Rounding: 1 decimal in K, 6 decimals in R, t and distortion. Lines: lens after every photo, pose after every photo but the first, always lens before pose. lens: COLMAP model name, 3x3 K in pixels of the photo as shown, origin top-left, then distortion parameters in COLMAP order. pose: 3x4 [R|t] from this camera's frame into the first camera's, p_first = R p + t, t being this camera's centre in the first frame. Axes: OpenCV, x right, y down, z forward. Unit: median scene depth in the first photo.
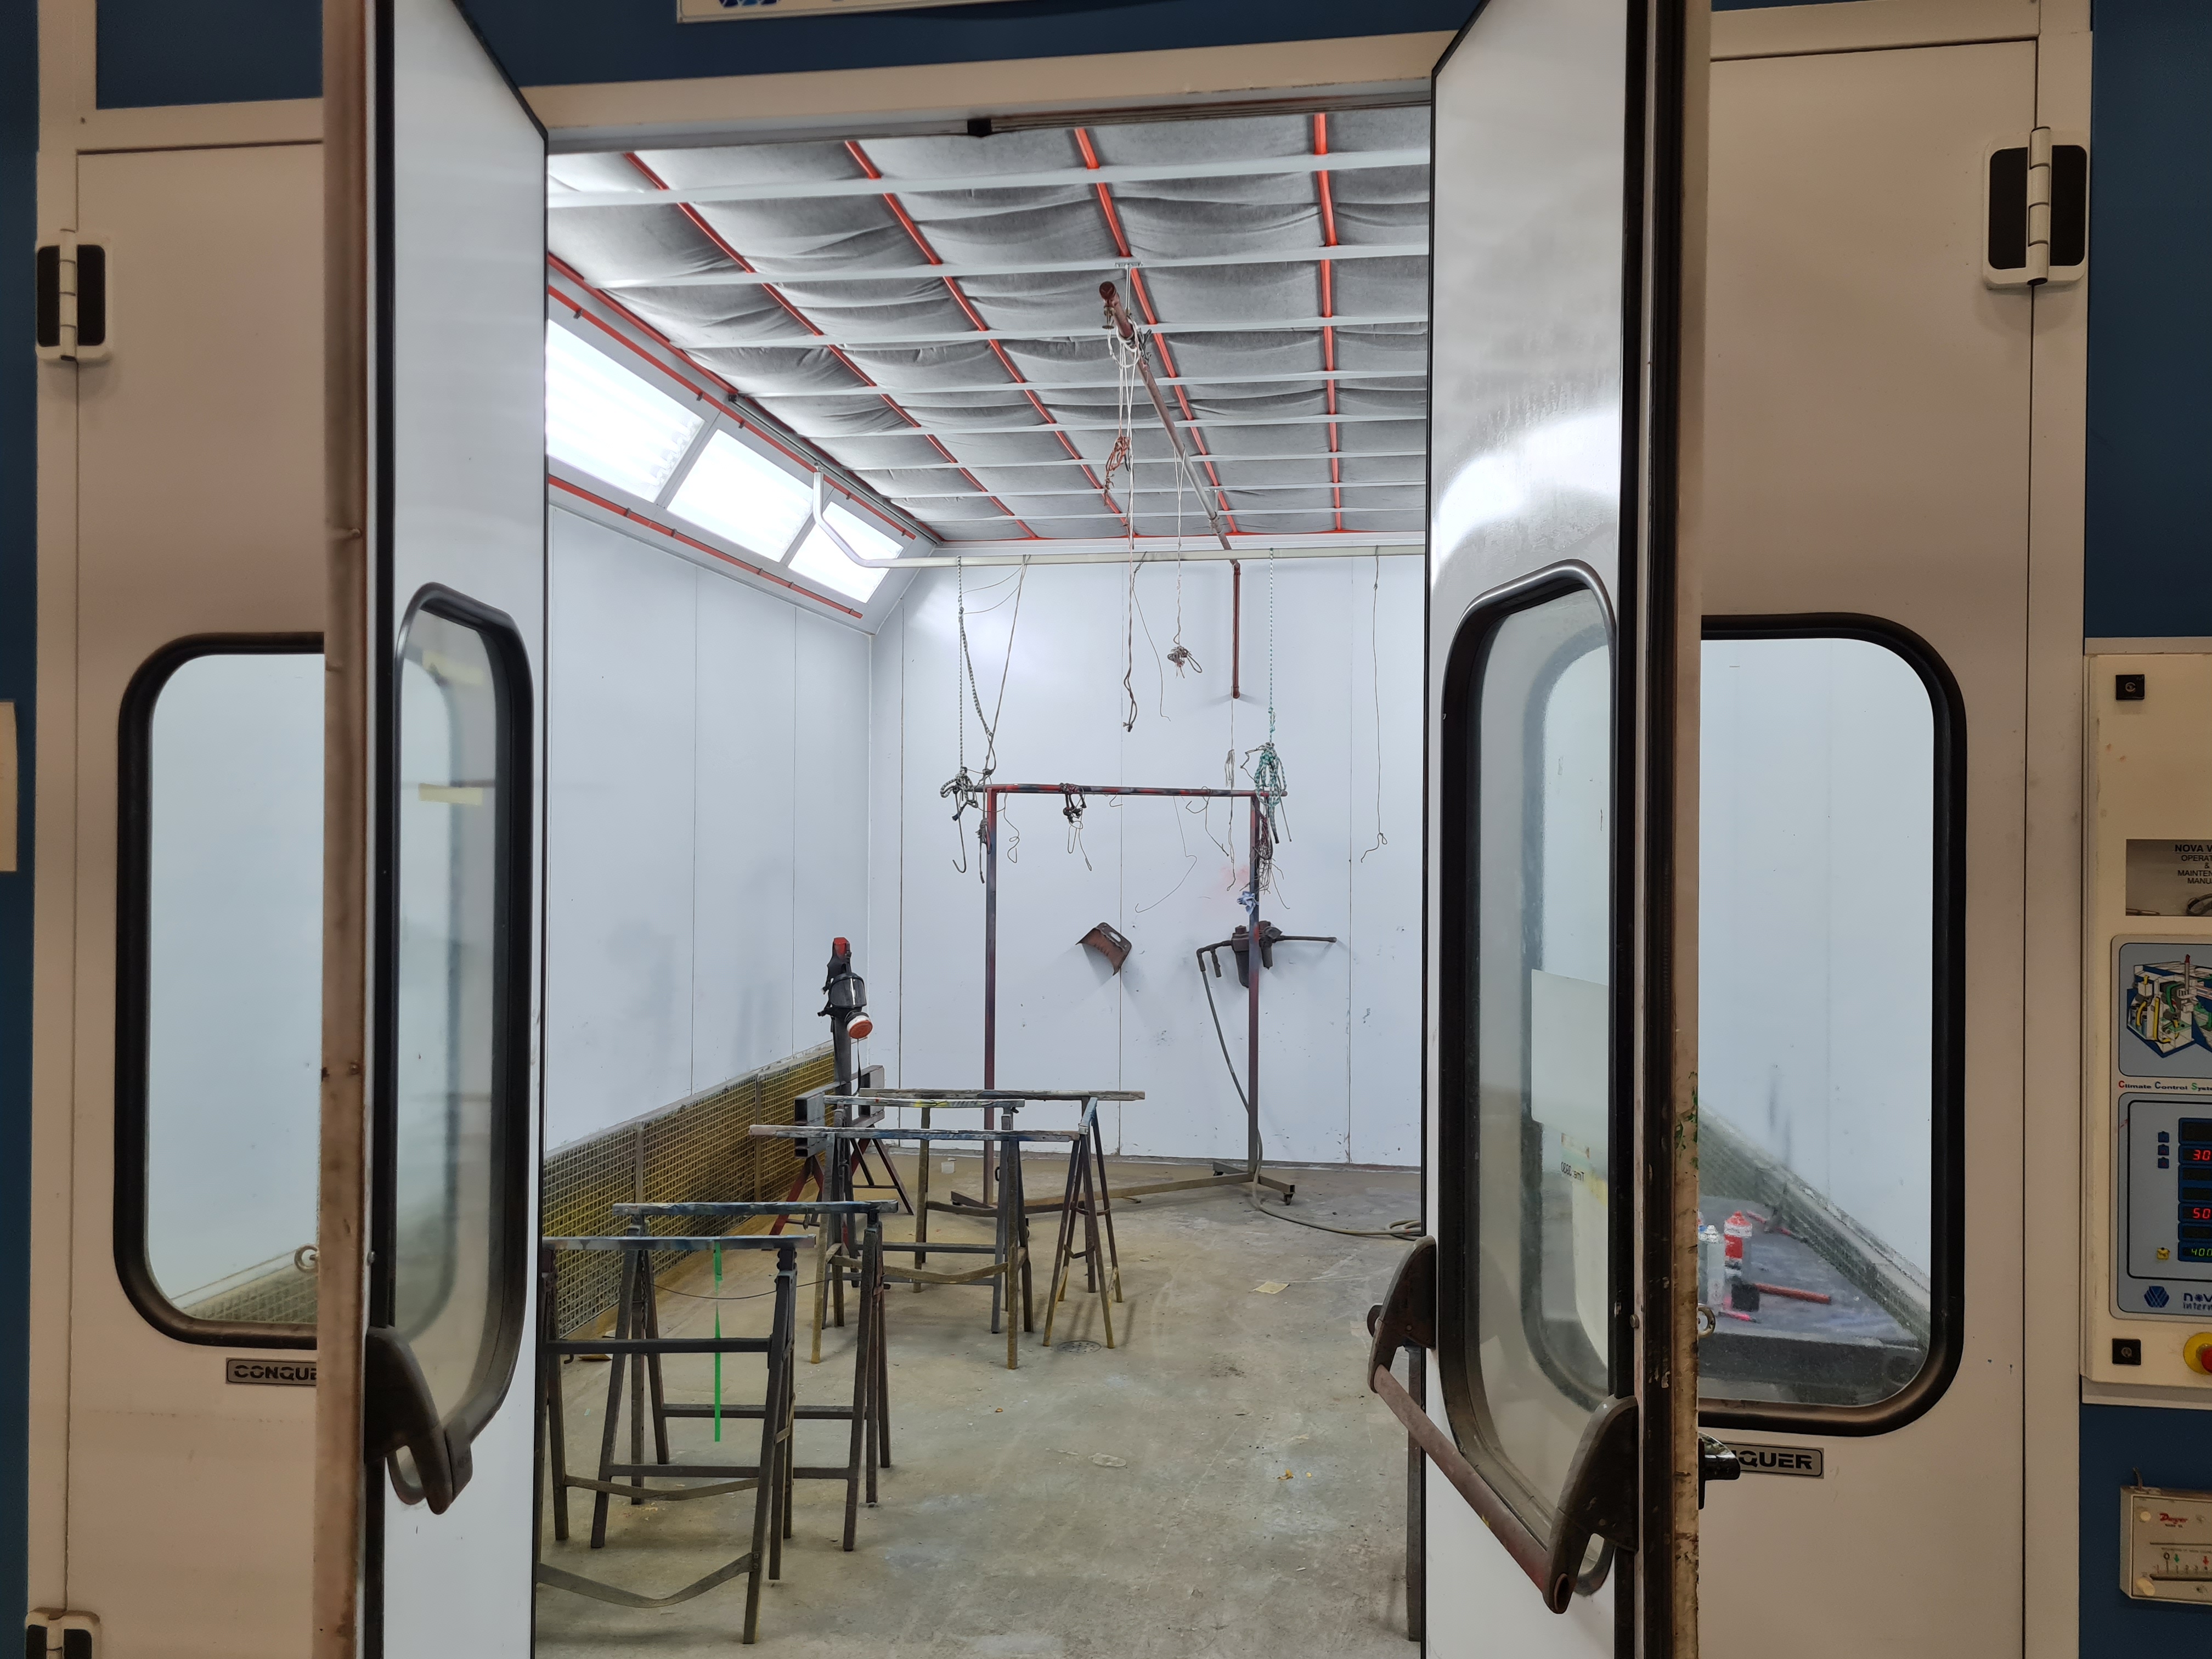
lens RADIAL K [[1682.1, 0, 1106.0], [0, 1682.1, 829.5], [0, 0, 1]] dist [0.059964, -0.054169]
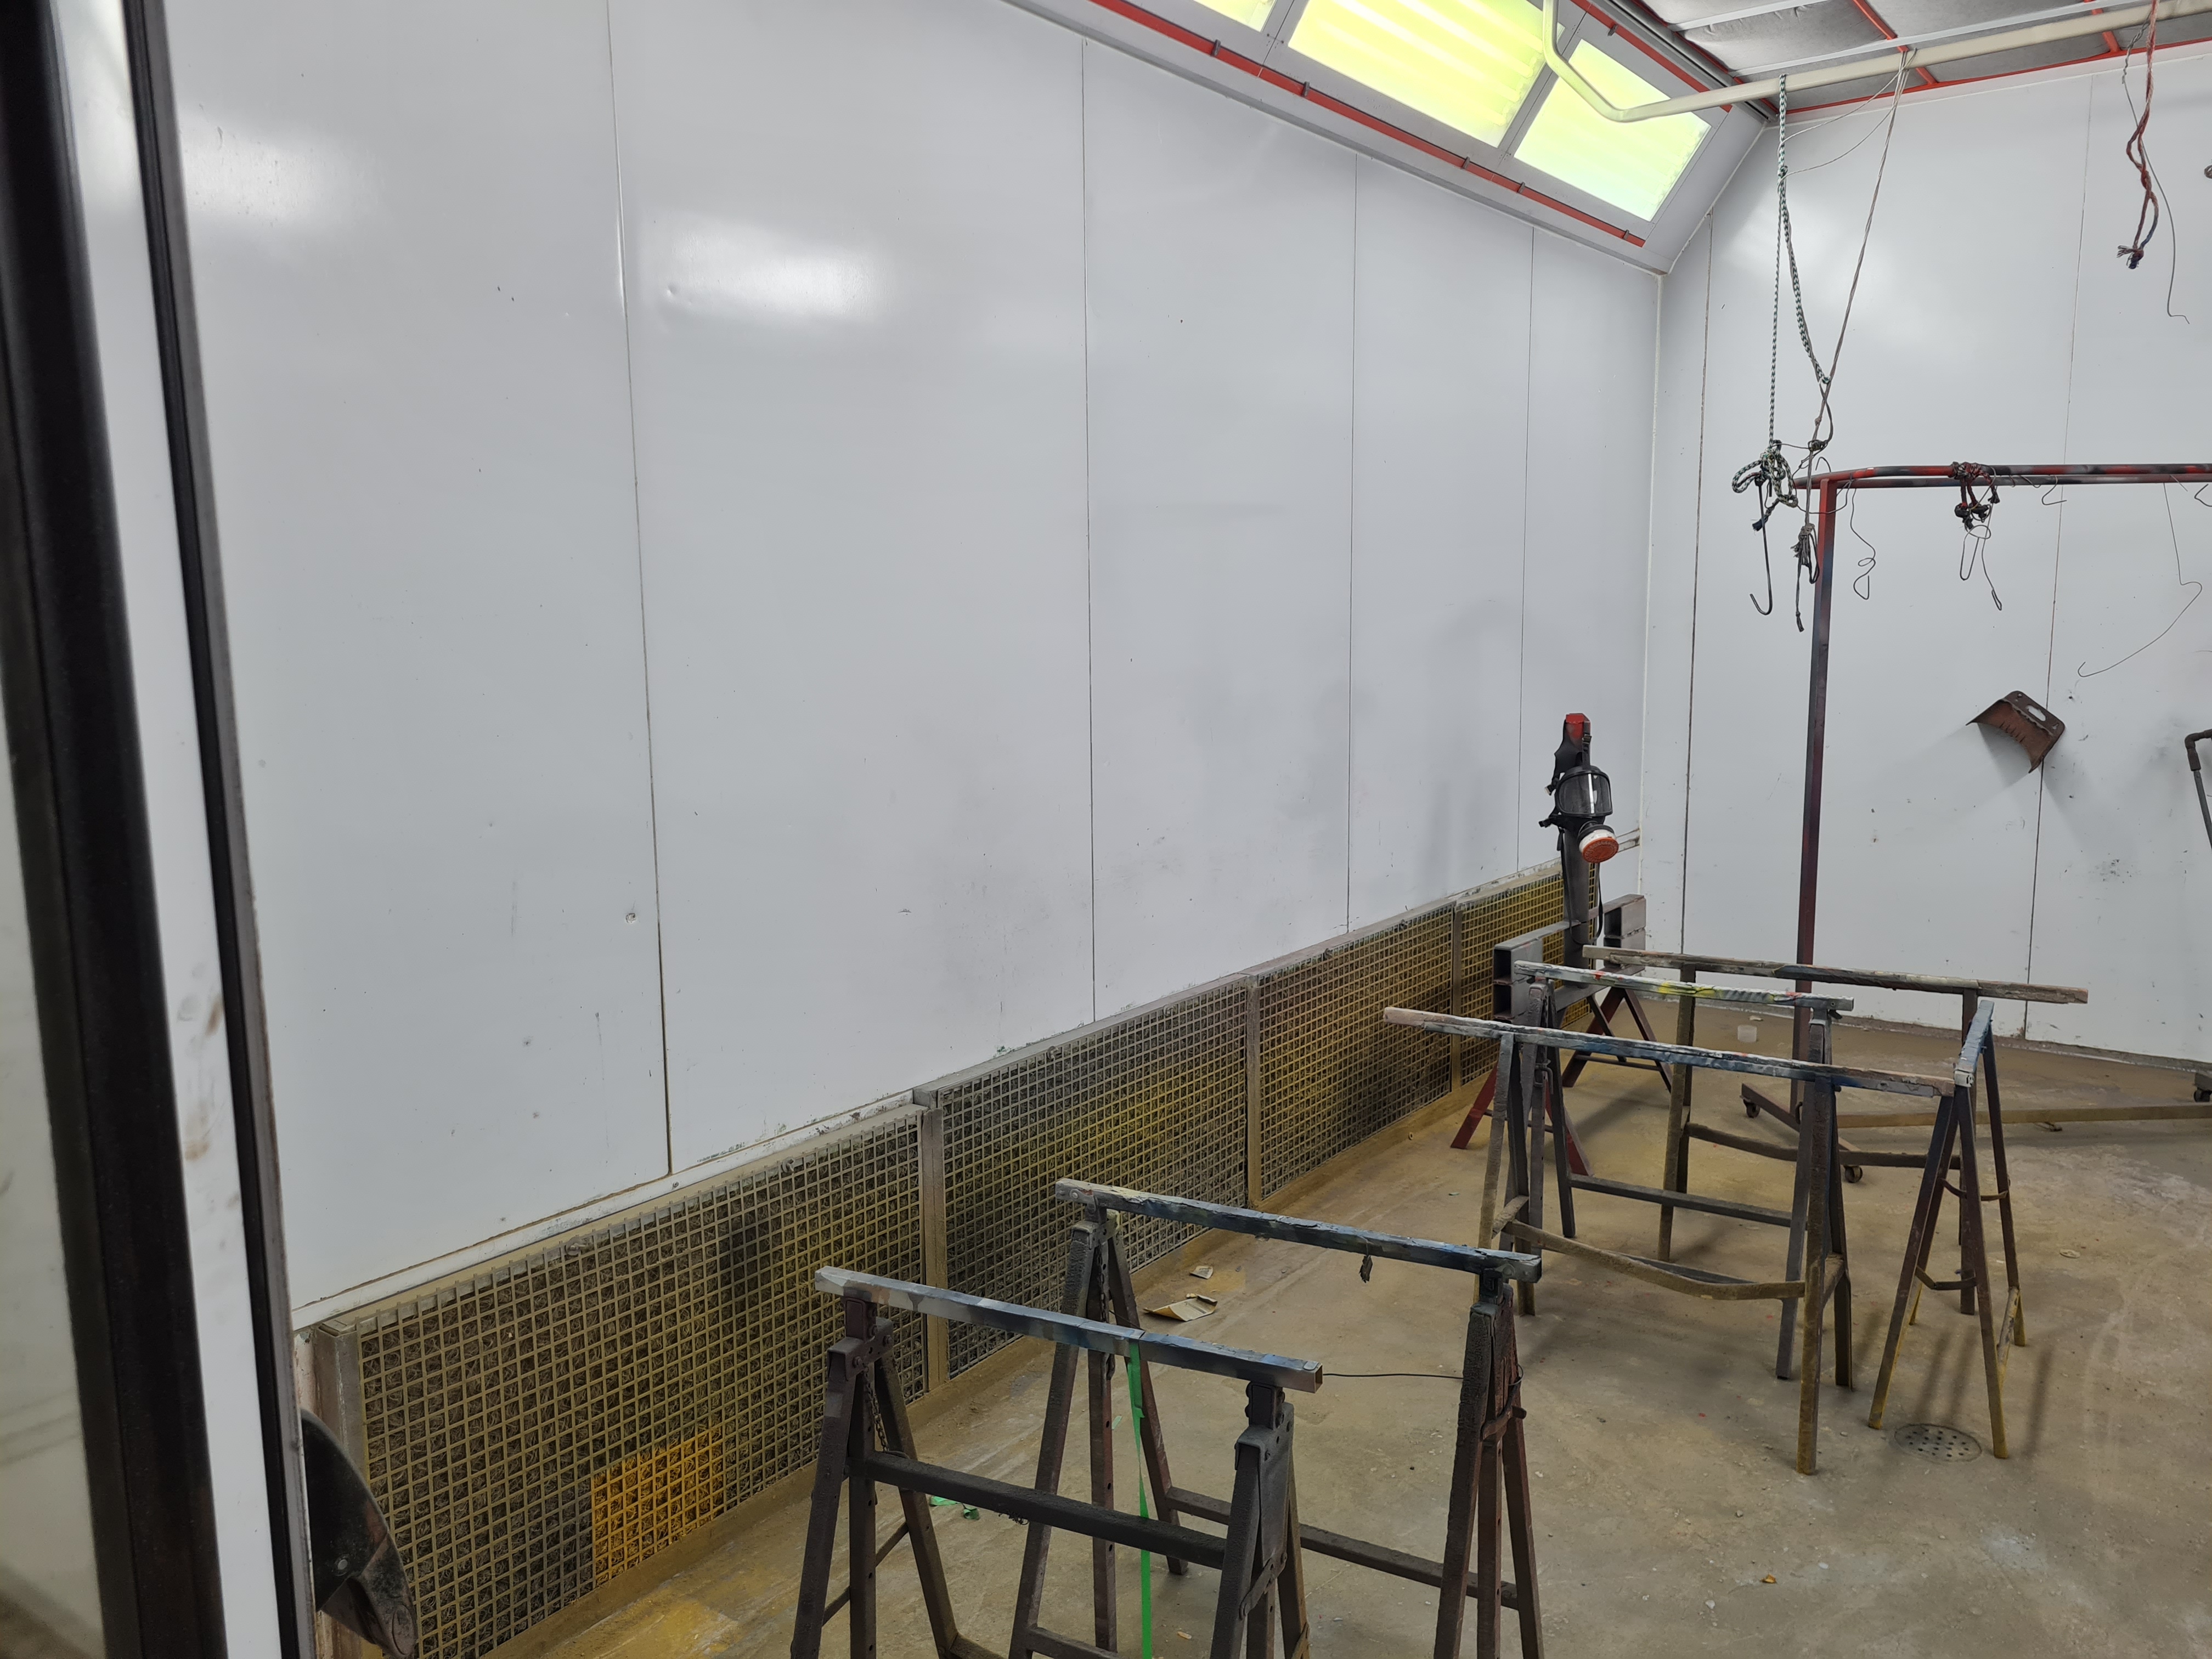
lens RADIAL K [[1663.1, 0, 1124.2], [0, 1663.1, 831.3], [0, 0, 1]] dist [0.054225, -0.039965]
pose [[0.885648, 0.049361, -0.461727, -0.005277], [0.019120, 0.989614, 0.142470, 0.012020], [0.463964, -0.135007, 0.875506, 0.335073]]
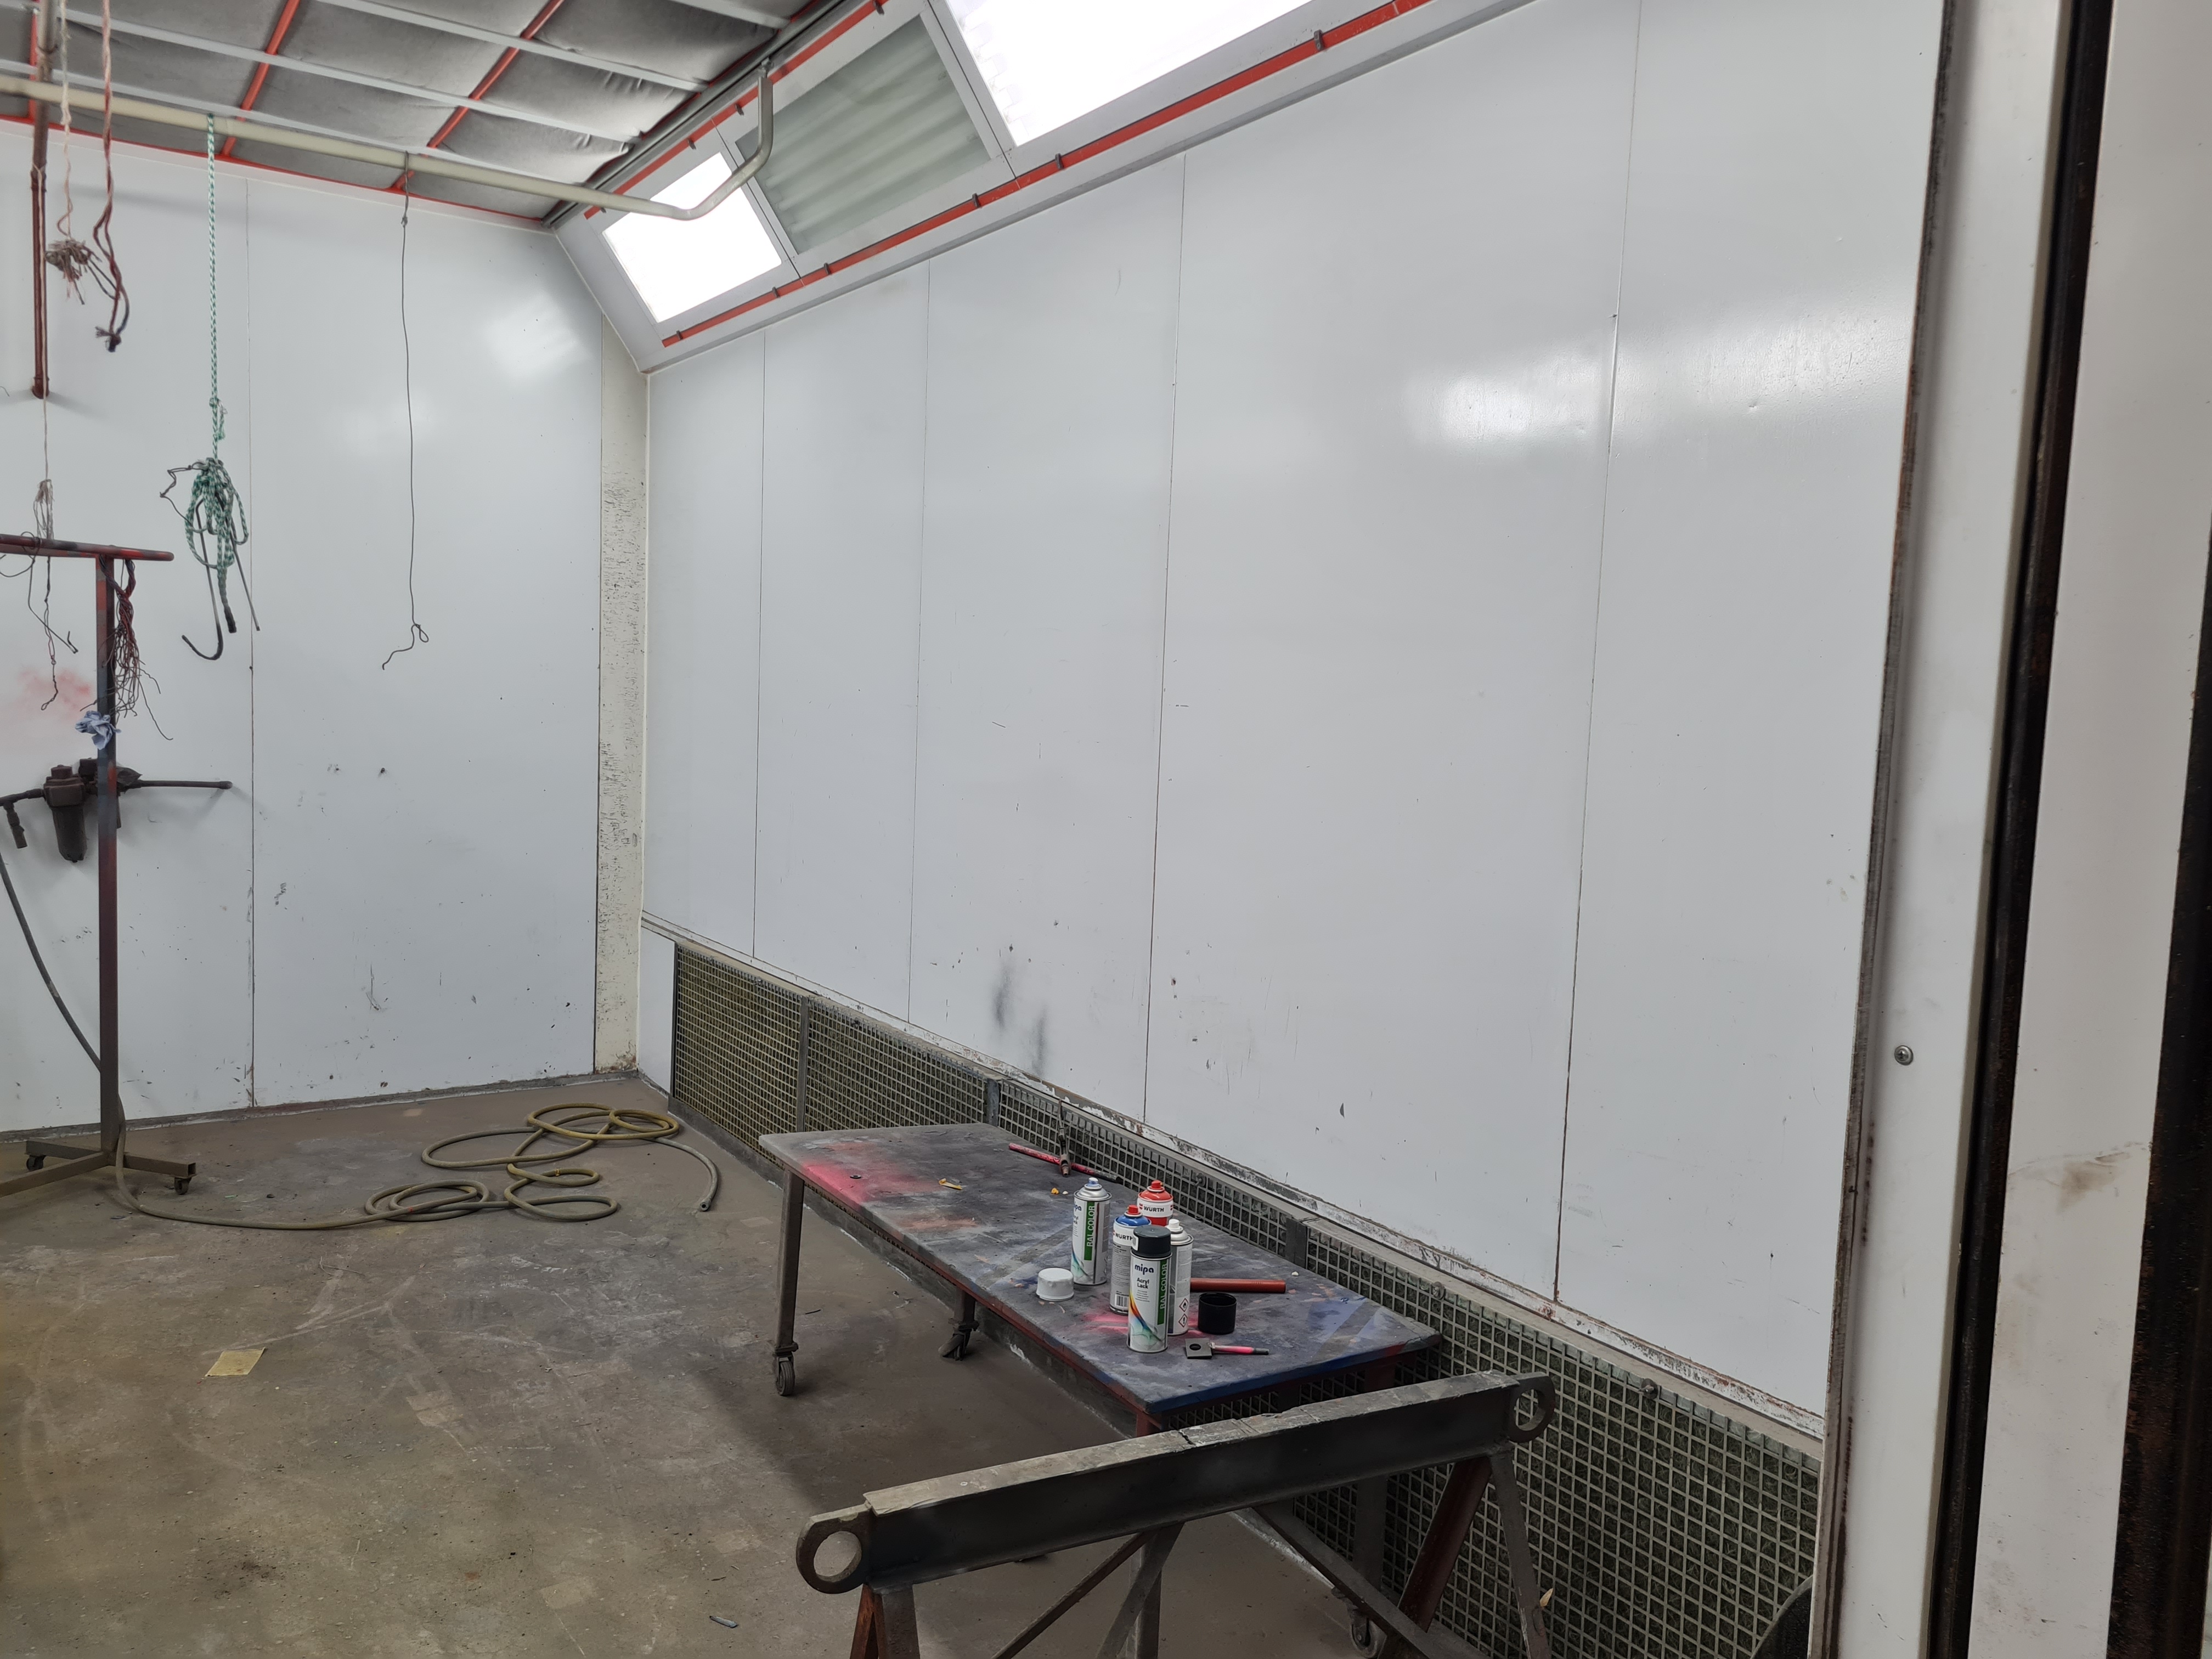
lens RADIAL K [[1663.1, 0, 1124.2], [0, 1663.1, 831.3], [0, 0, 1]] dist [0.054225, -0.039965]
pose [[0.742733, -0.035069, 0.668669, -0.061571], [-0.035766, 0.995124, 0.091917, 0.011559], [-0.668632, -0.092185, 0.737857, 0.334692]]
